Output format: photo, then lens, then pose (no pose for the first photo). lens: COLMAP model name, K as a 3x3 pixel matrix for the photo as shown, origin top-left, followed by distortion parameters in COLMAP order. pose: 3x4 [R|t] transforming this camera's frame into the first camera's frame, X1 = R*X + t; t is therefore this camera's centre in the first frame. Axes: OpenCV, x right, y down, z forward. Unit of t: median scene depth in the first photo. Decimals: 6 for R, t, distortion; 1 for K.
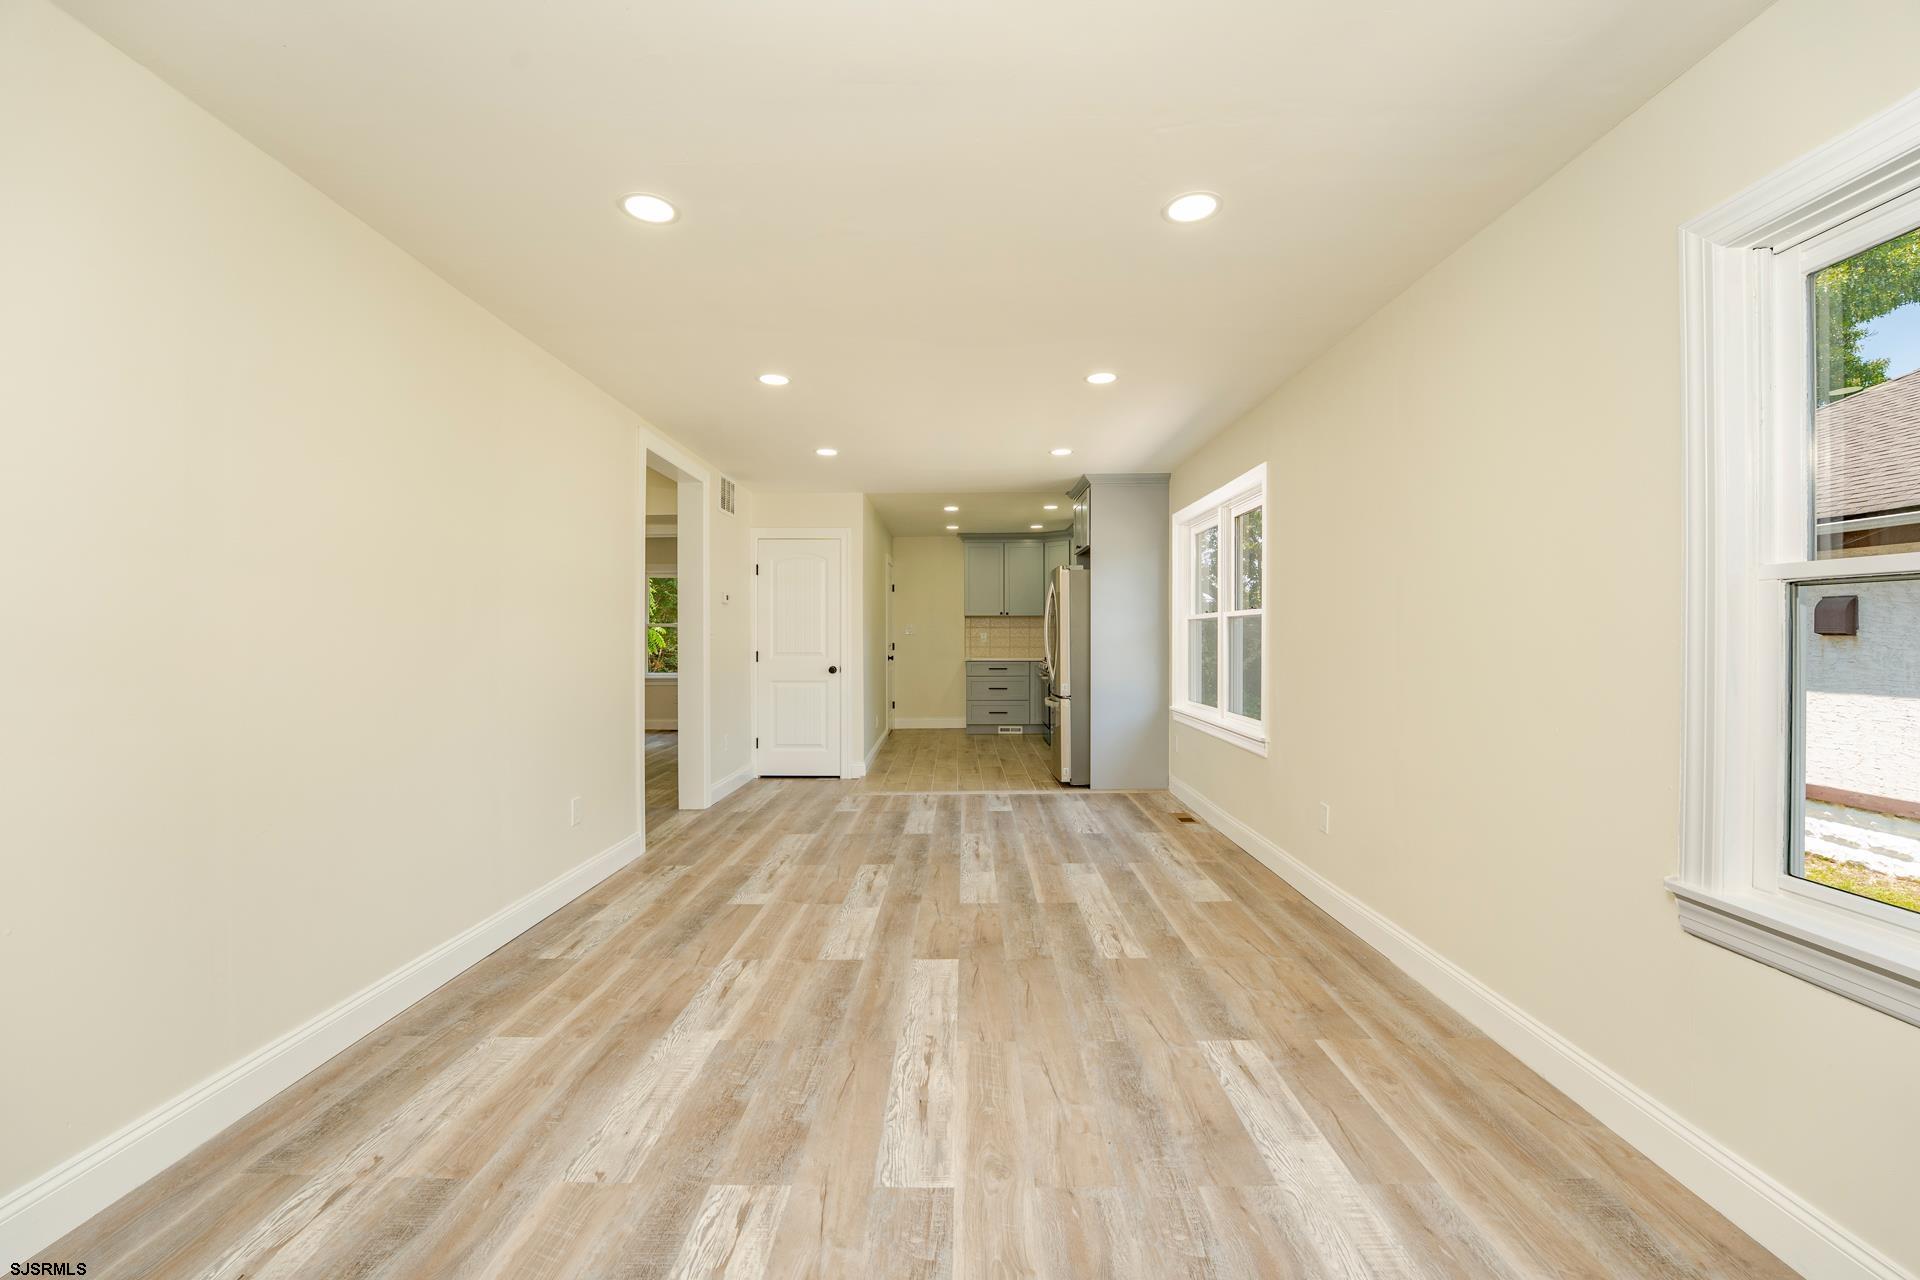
lens RADIAL K [[779.0, 0, 962.9], [0, 779.0, 638.0], [0, 0, 1]] dist [-0.029382, 0.003277]
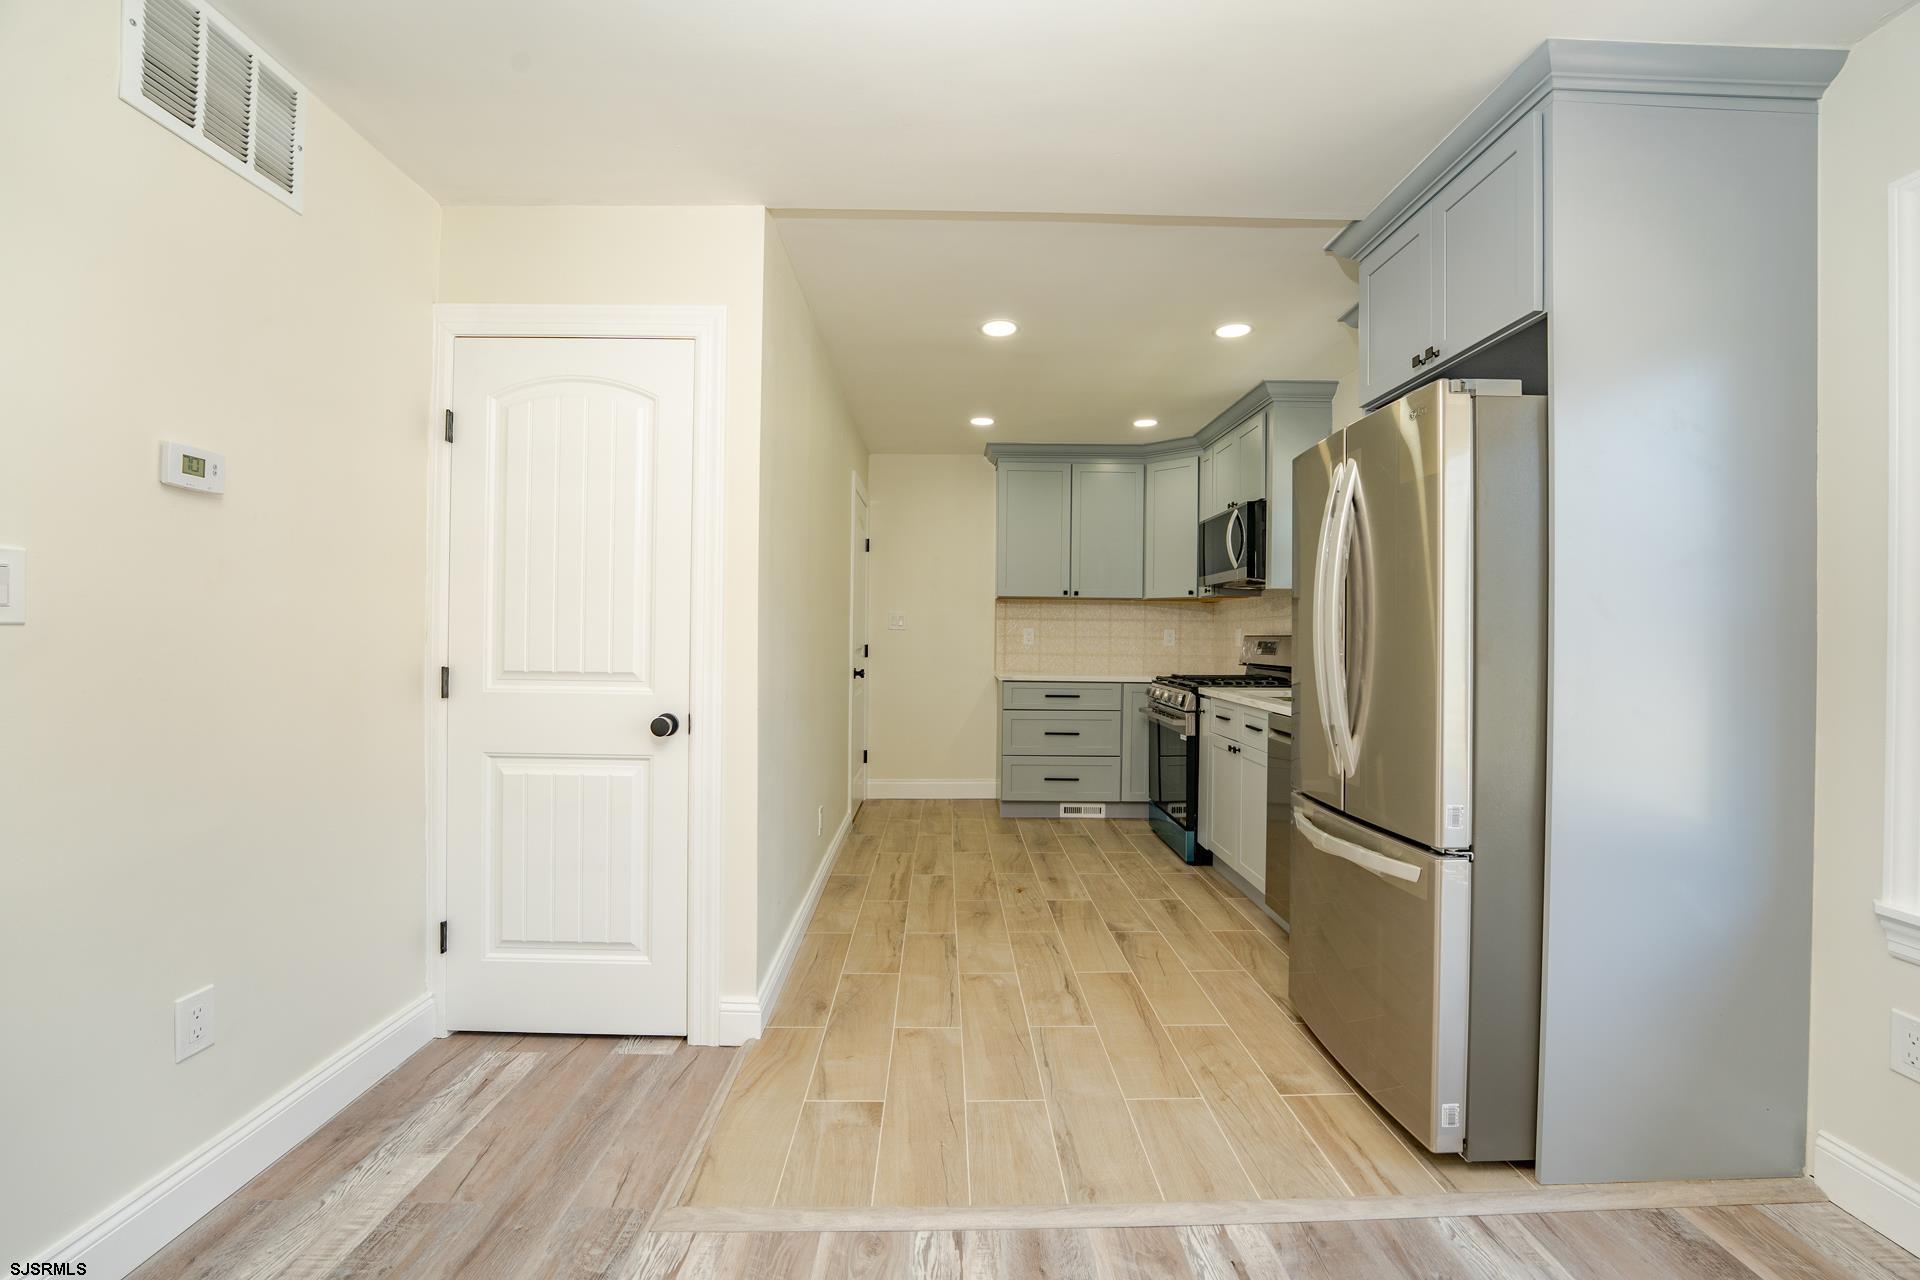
lens RADIAL K [[779.0, 0, 962.9], [0, 779.0, 638.0], [0, 0, 1]] dist [-0.029382, 0.003277]
pose [[0.999767, 0.012752, 0.017442, -0.078537], [-0.012739, 0.999918, -0.000863, 0.003440], [-0.017451, 0.000641, 0.999848, 1.148394]]
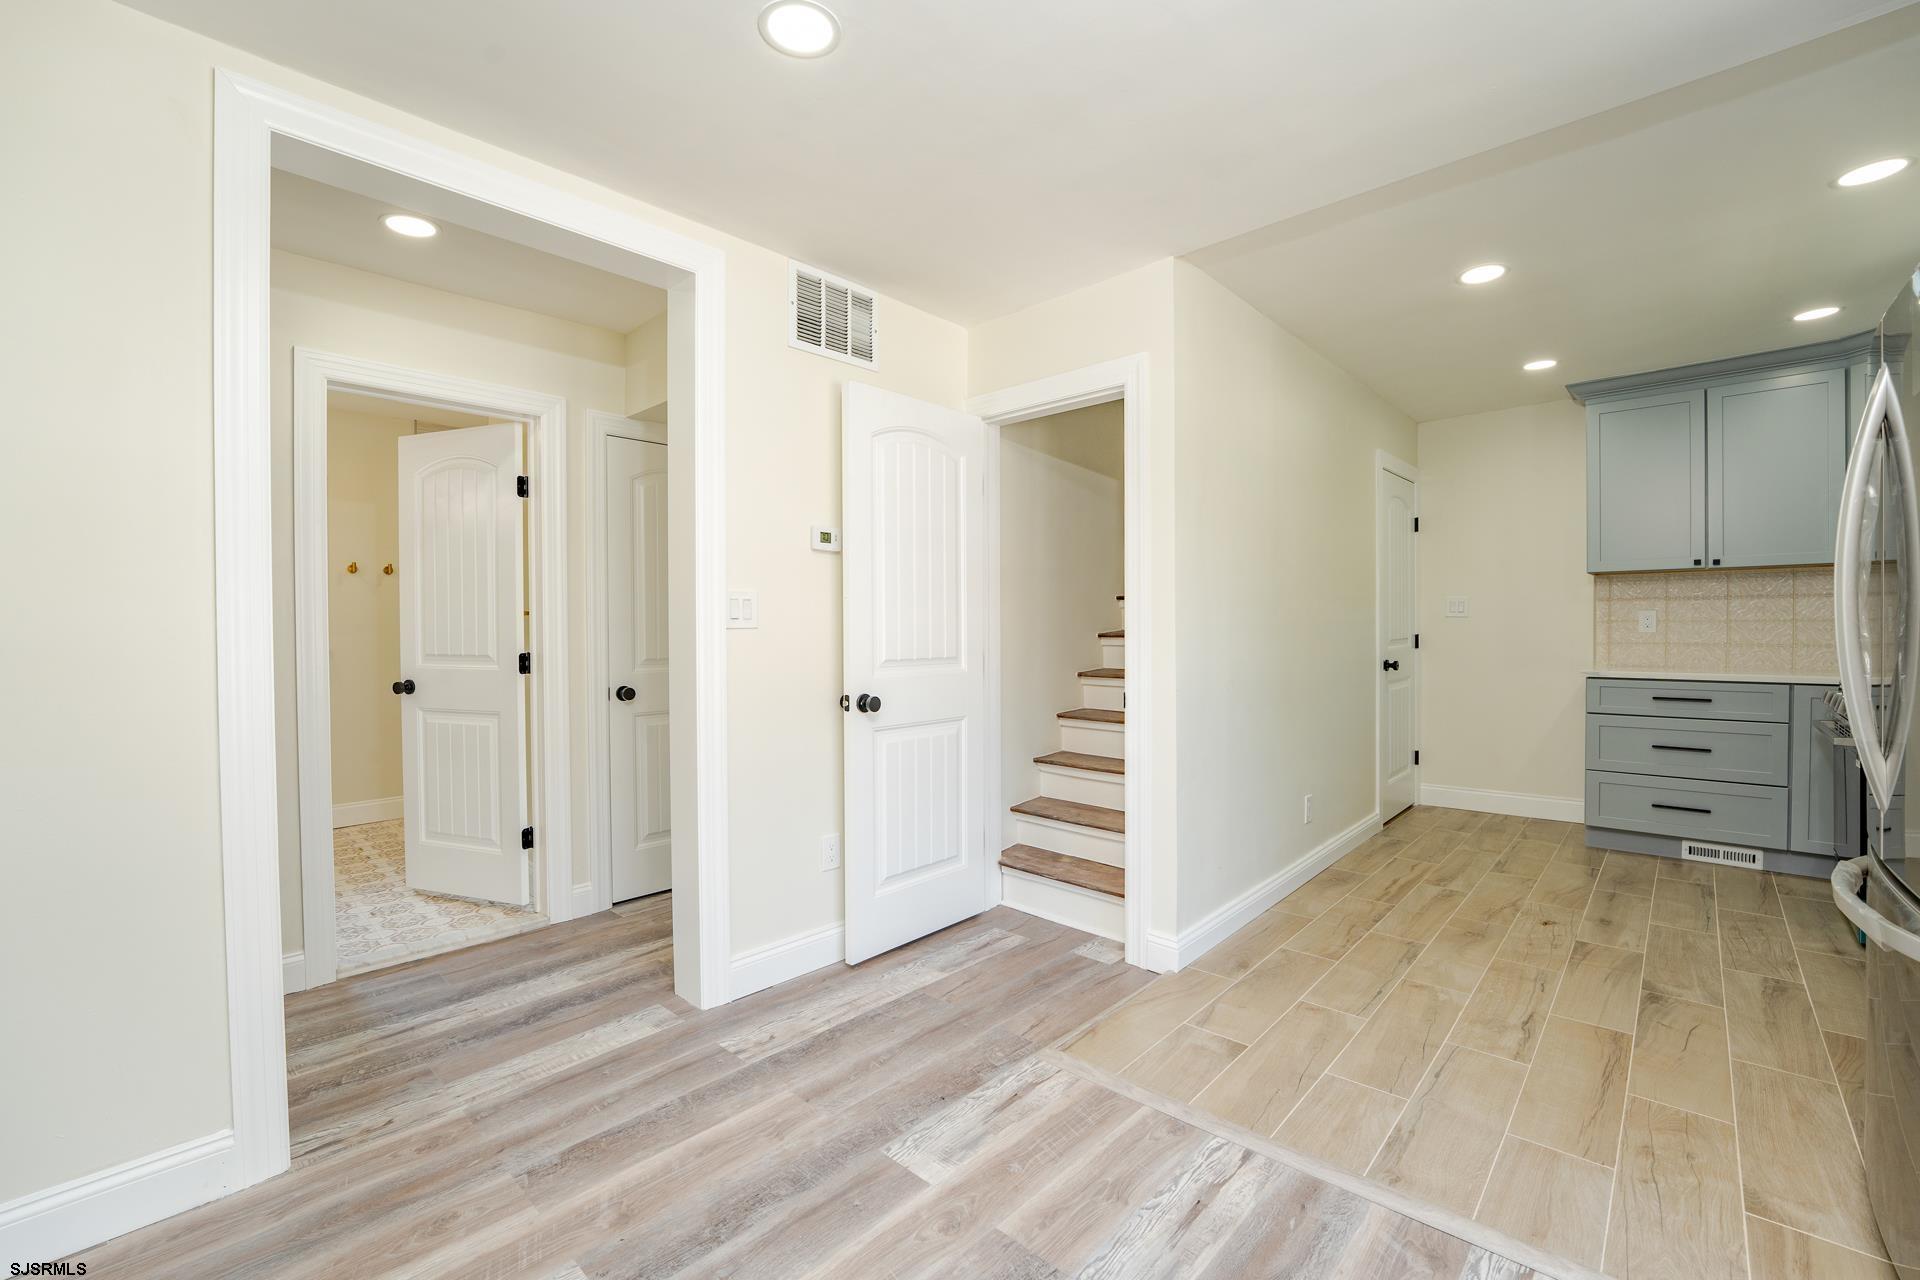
lens RADIAL K [[802.5, 0, 960.0], [0, 802.5, 640.0], [0, 0, 1]] dist [-0.035470, 0.004980]
pose [[0.727518, 0.005530, -0.686066, 0.122838], [0.005159, 0.999895, 0.013530, 0.003755], [0.686069, -0.013383, 0.727413, 1.096273]]
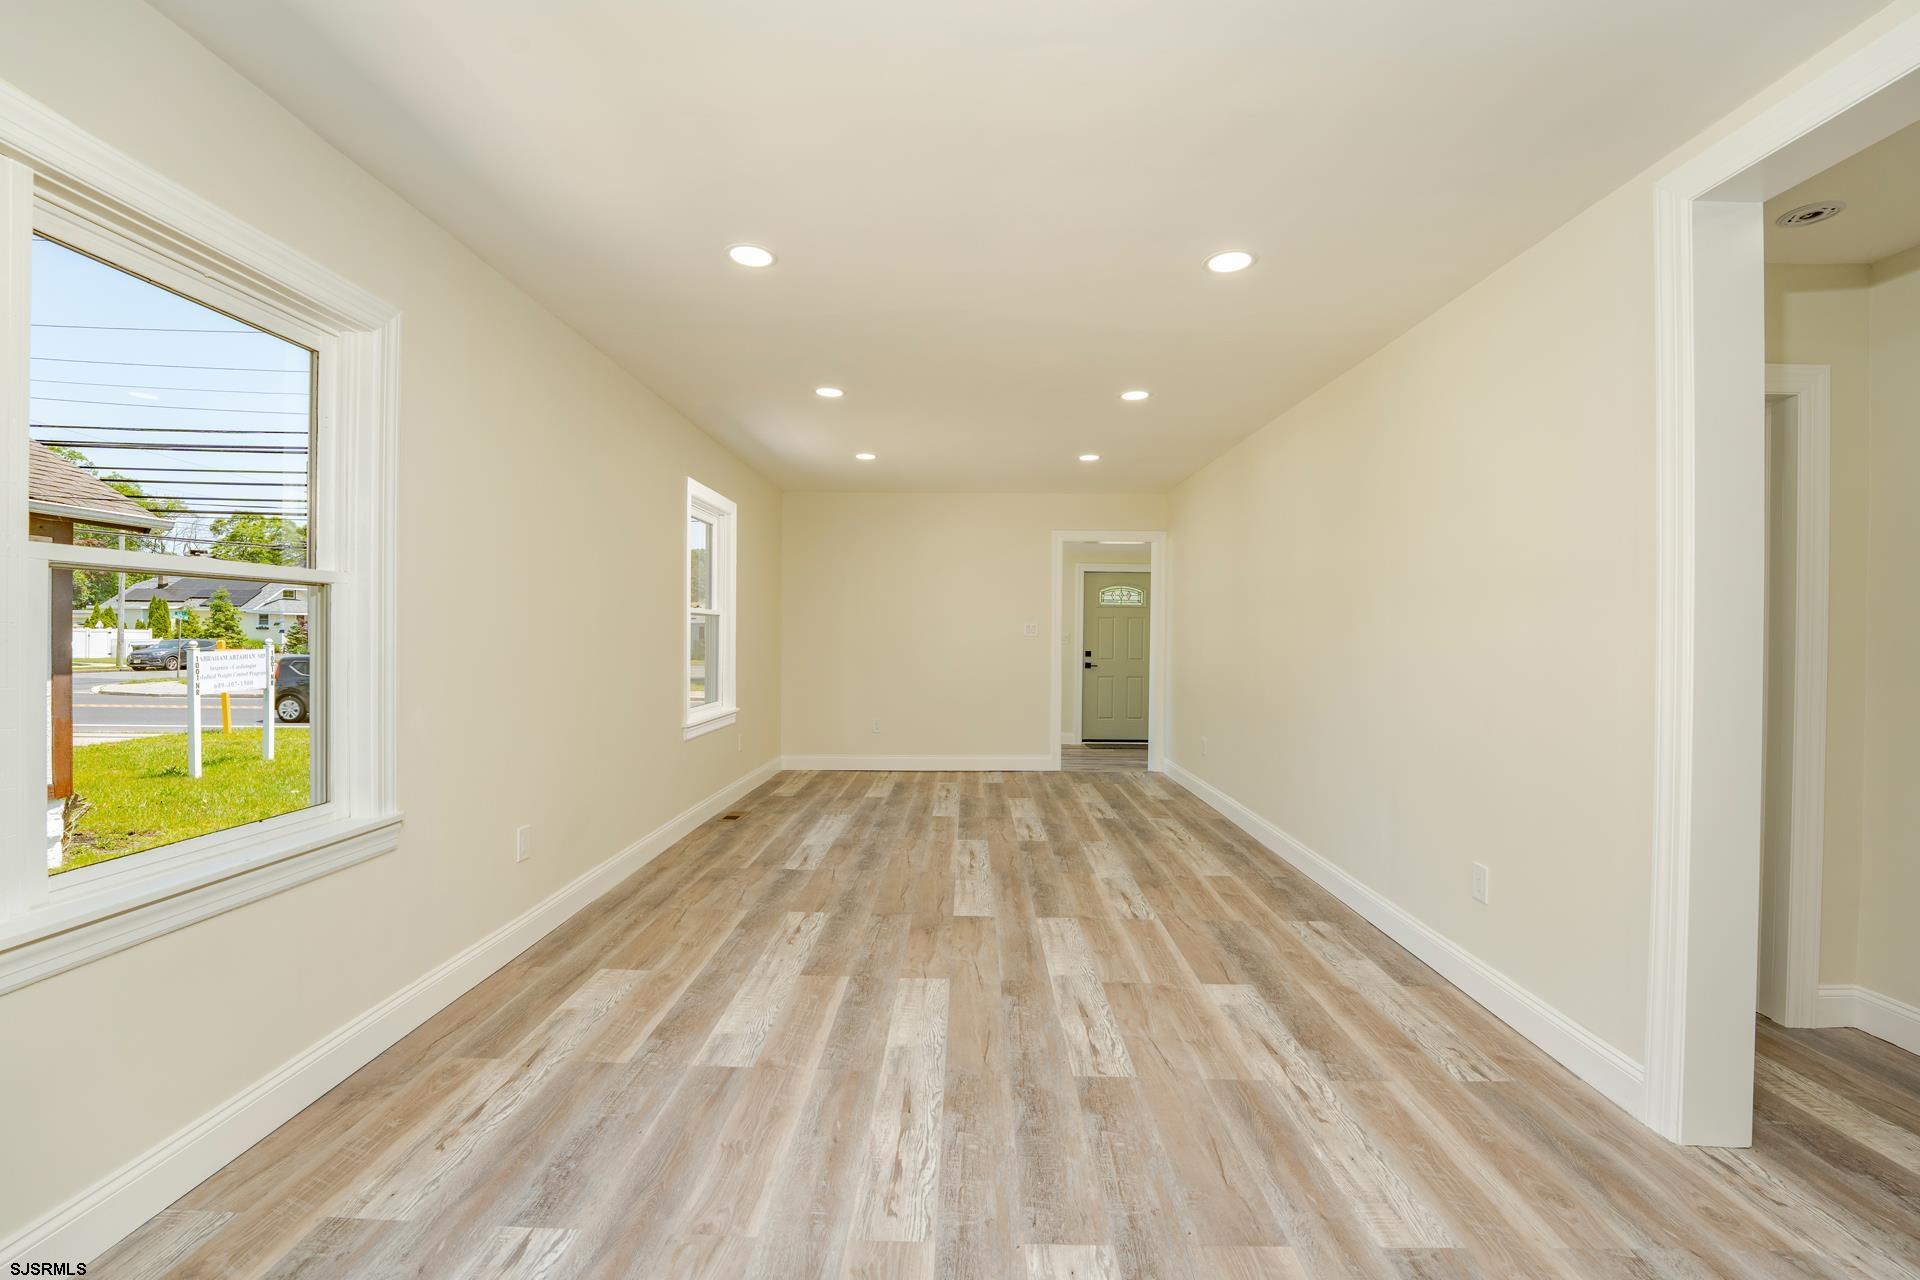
lens RADIAL K [[789.3, 0, 966.7], [0, 789.3, 638.6], [0, 0, 1]] dist [-0.028517, 0.004310]
pose [[-0.999929, -0.011884, 0.000118, -0.015702], [-0.011882, 0.999900, 0.007710, -0.004414], [-0.000210, 0.007708, -0.999970, 1.646090]]
